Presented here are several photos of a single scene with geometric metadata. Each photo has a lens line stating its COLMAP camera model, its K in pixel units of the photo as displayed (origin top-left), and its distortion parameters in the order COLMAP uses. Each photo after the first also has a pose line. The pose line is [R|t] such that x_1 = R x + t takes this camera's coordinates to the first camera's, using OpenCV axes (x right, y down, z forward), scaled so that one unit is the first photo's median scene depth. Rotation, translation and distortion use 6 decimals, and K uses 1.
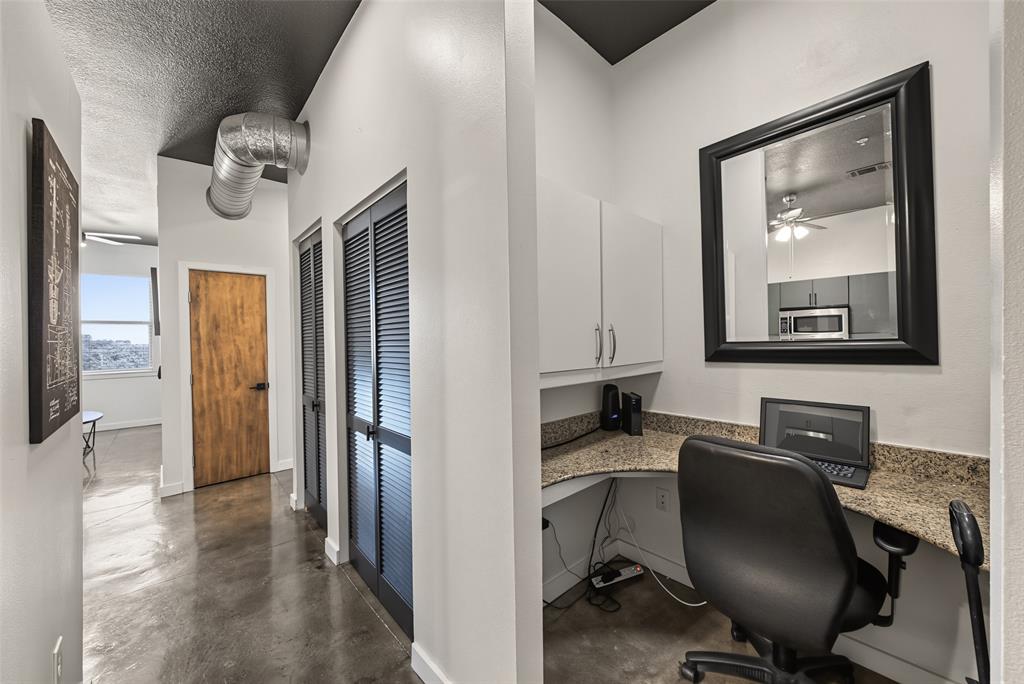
lens RADIAL K [[402.0, 0, 510.7], [0, 402.0, 341.4], [0, 0, 1]] dist [-0.002284, 0.000887]
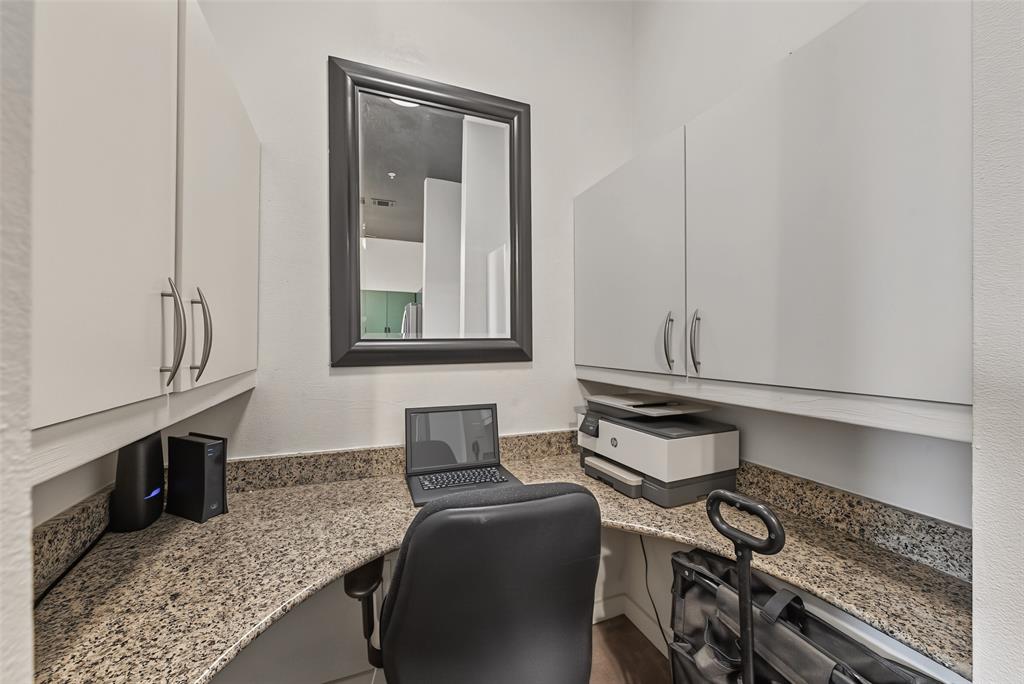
lens RADIAL K [[365.9, 0, 498.0], [0, 365.9, 346.0], [0, 0, 1]] dist [-0.007732, 0.001254]
pose [[0.369955, 0.009086, 0.929005, 0.014317], [-0.007013, 0.999951, -0.006987, 0.018170], [-0.929023, -0.003930, 0.370001, 0.562672]]
